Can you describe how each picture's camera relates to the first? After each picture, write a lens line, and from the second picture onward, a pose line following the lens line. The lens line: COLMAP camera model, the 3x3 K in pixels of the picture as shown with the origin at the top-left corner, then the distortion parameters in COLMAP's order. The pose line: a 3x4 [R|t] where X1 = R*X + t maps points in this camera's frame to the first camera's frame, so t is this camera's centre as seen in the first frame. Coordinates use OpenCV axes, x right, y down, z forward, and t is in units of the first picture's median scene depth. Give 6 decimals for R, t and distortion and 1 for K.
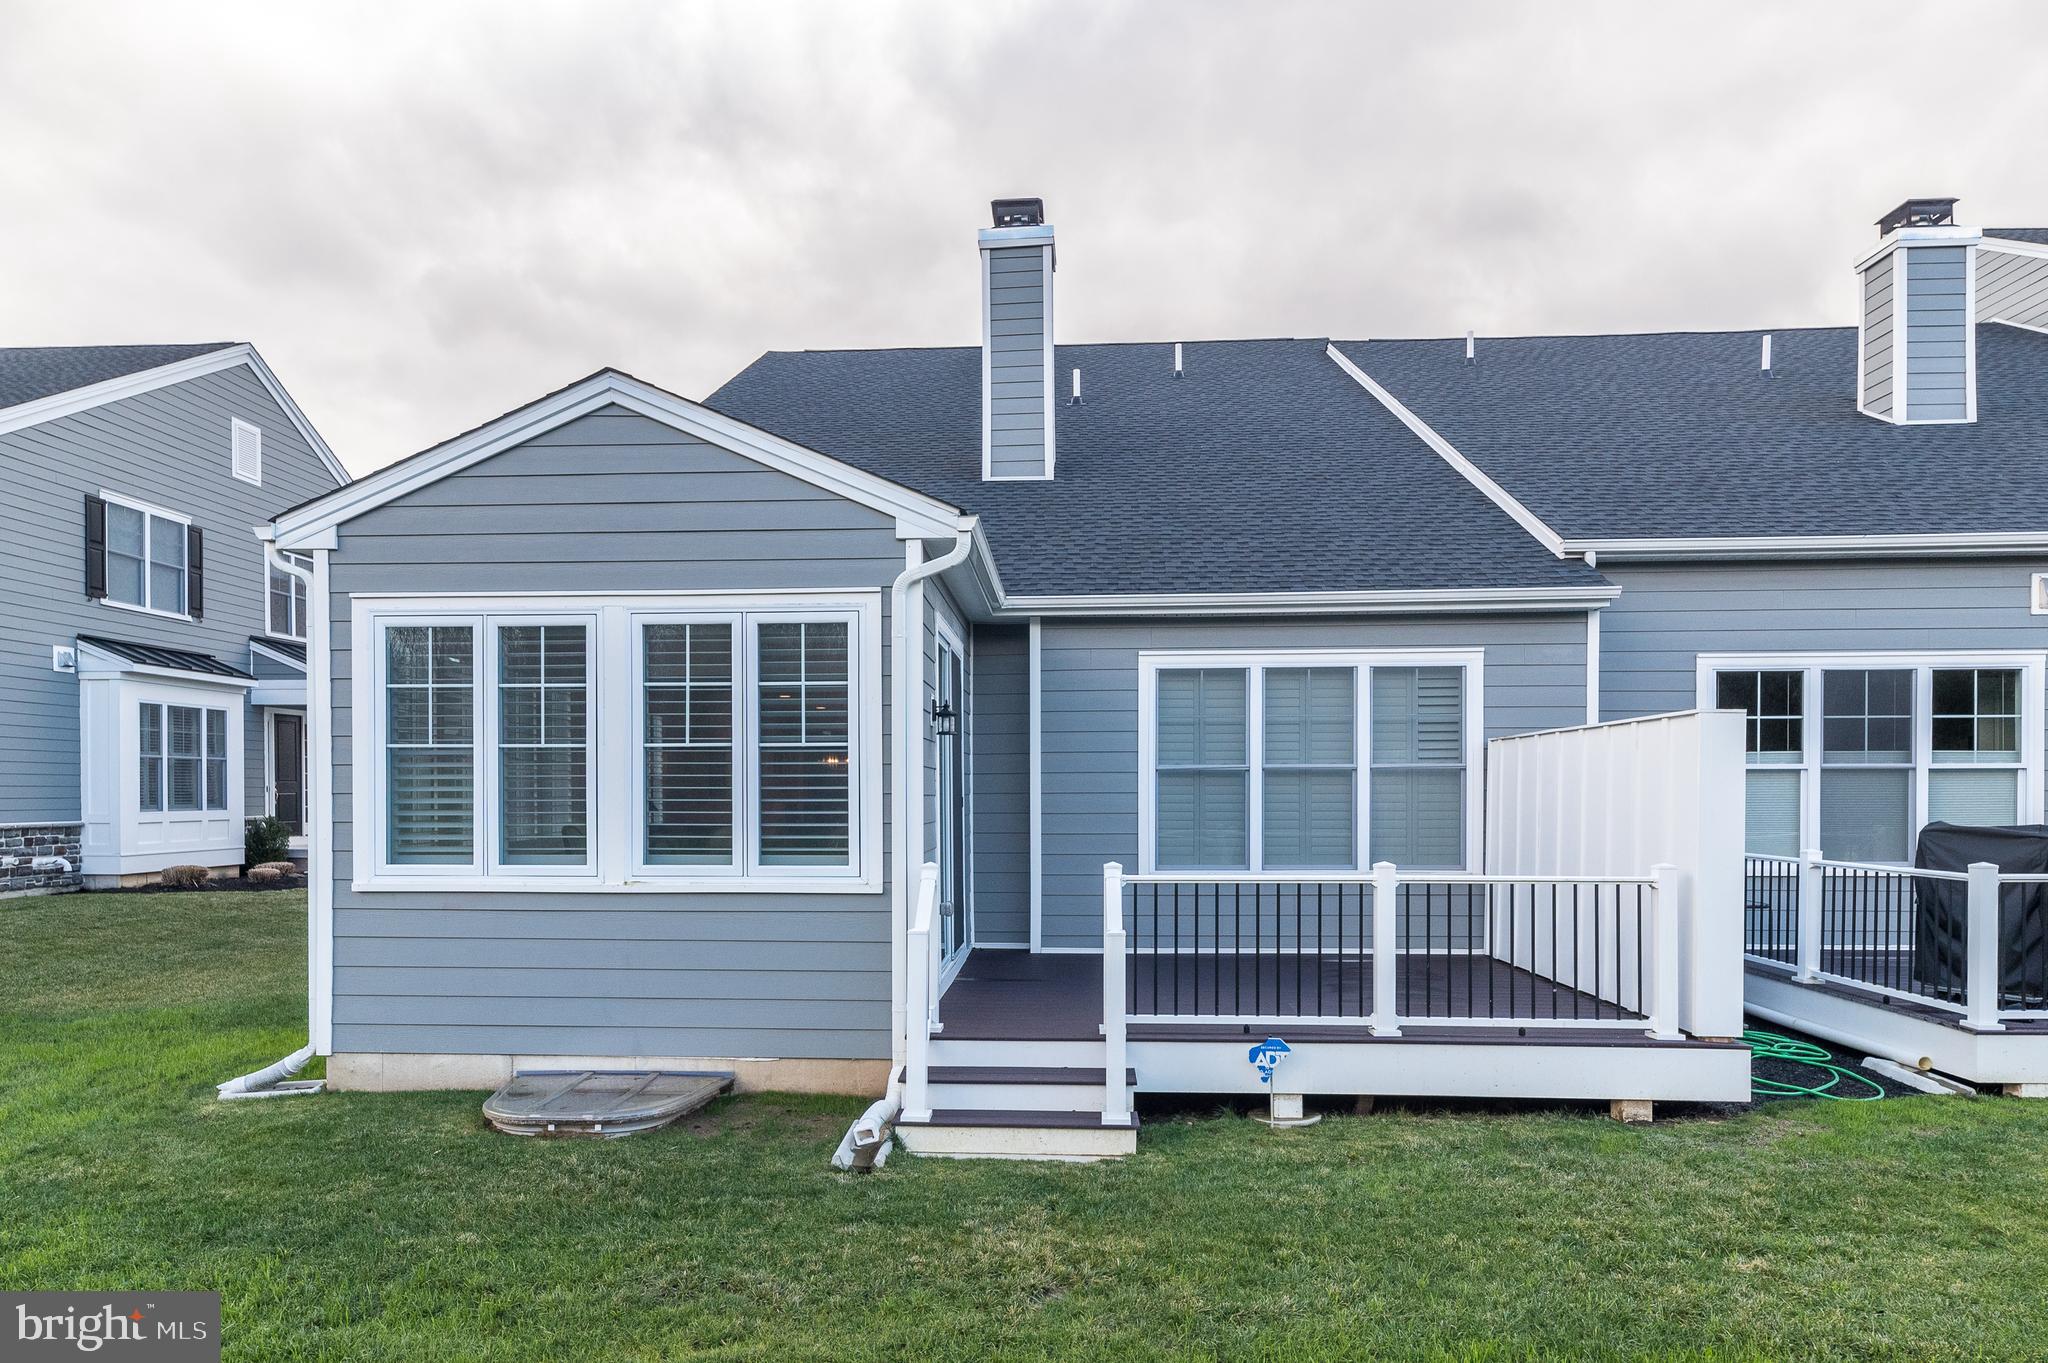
lens RADIAL K [[1212.5, 0, 1013.1], [0, 1212.5, 800.7], [0, 0, 1]] dist [0.012249, 0.000449]
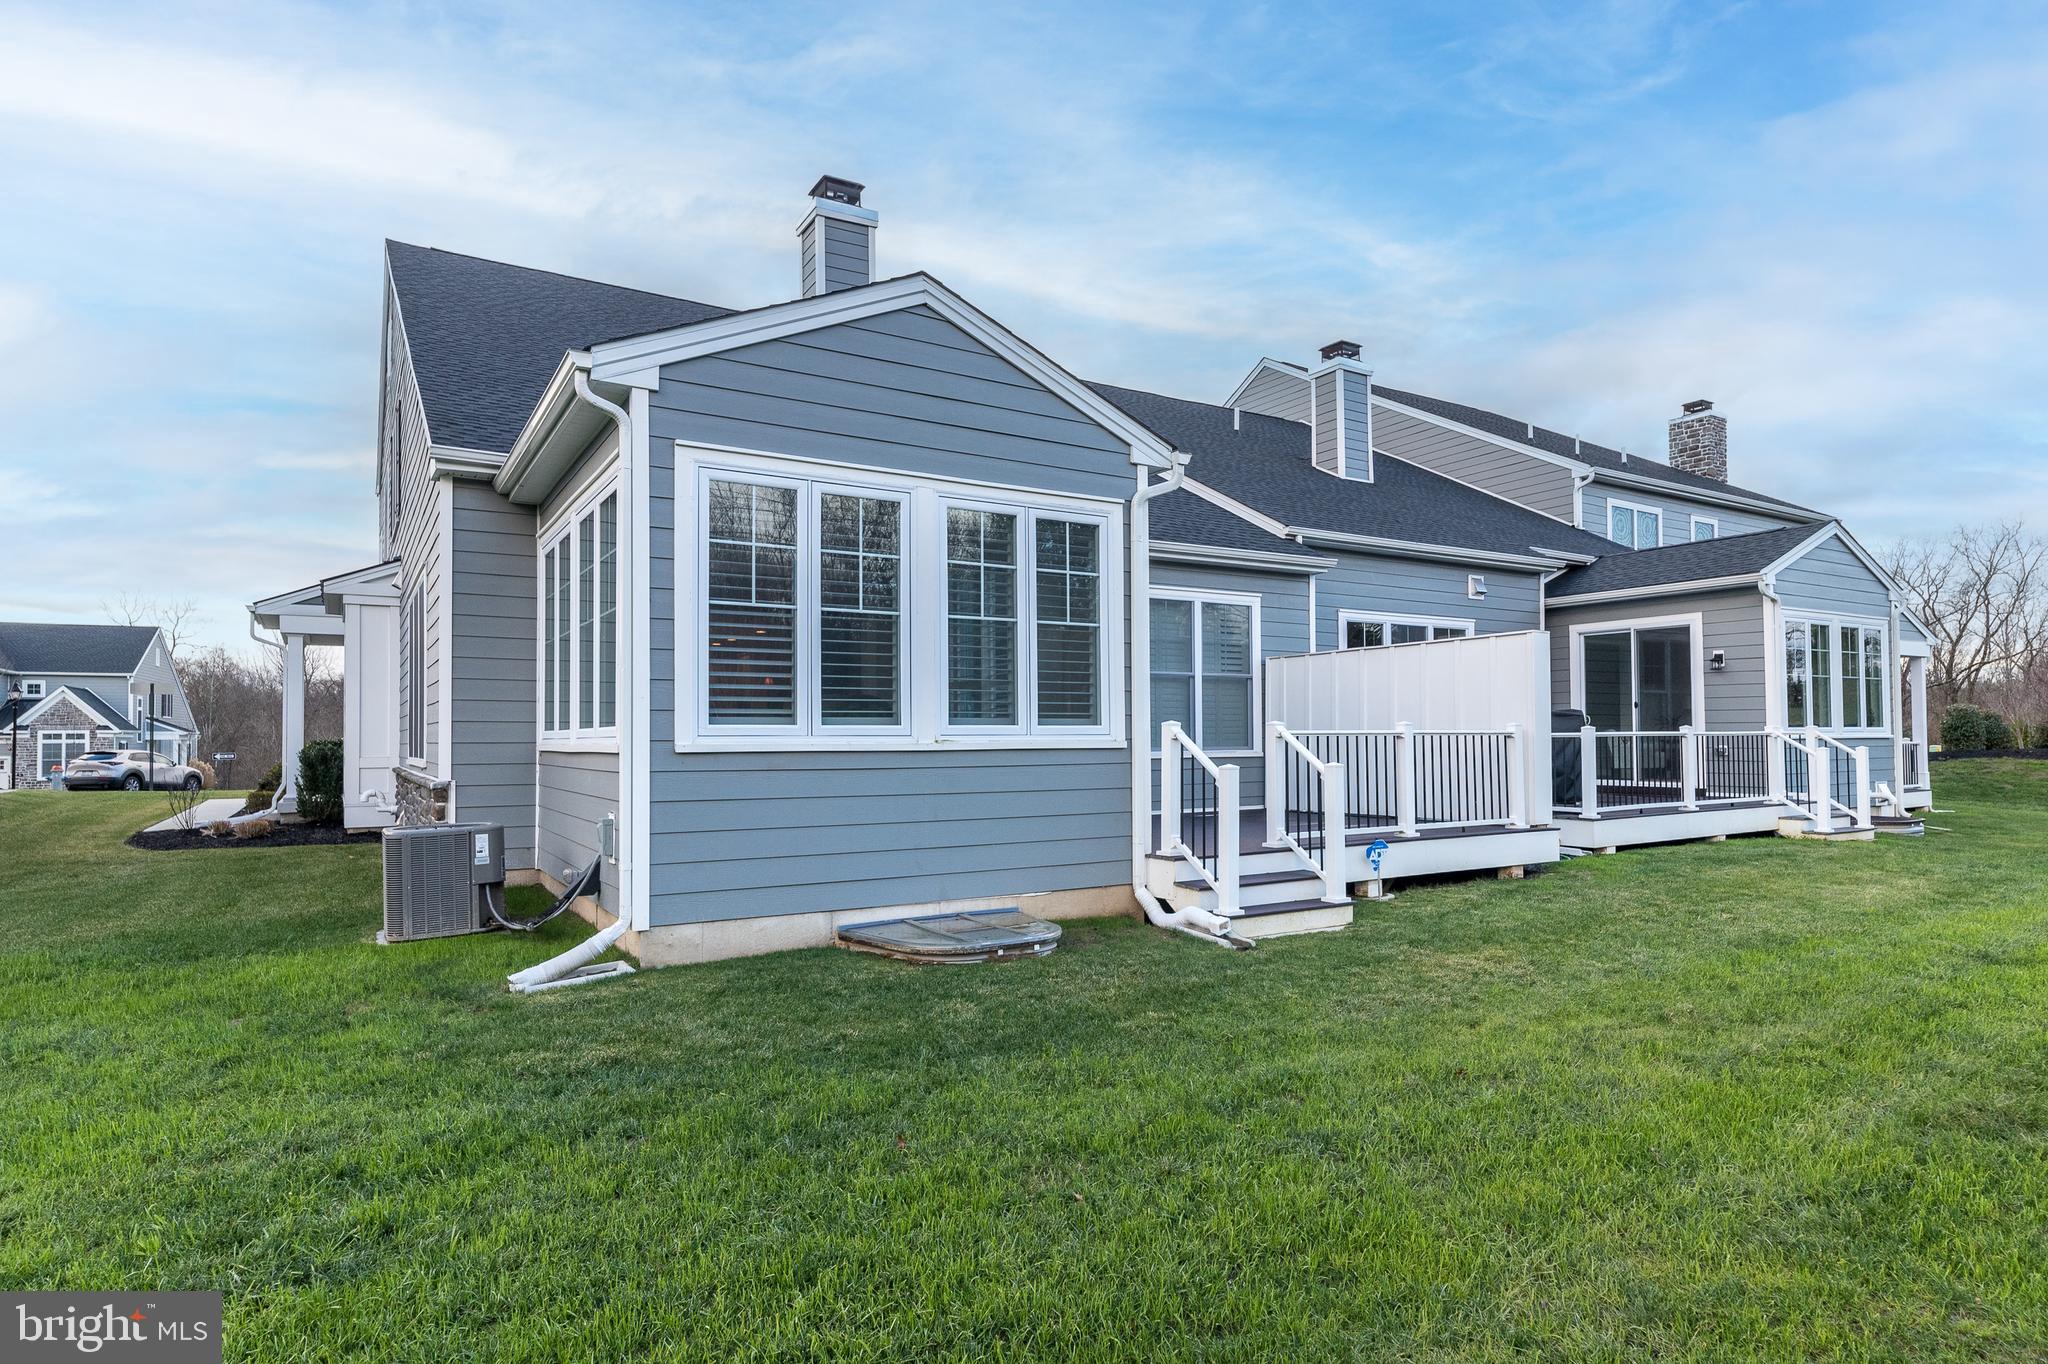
lens RADIAL K [[1090.5, 0, 1019.0], [0, 1090.5, 717.2], [0, 0, 1]] dist [-0.000303, 0.000221]
pose [[0.822503, 0.007903, 0.568706, -0.809402], [0.009945, 0.999551, -0.028273, 0.073836], [-0.568674, 0.028911, 0.822055, 0.151580]]
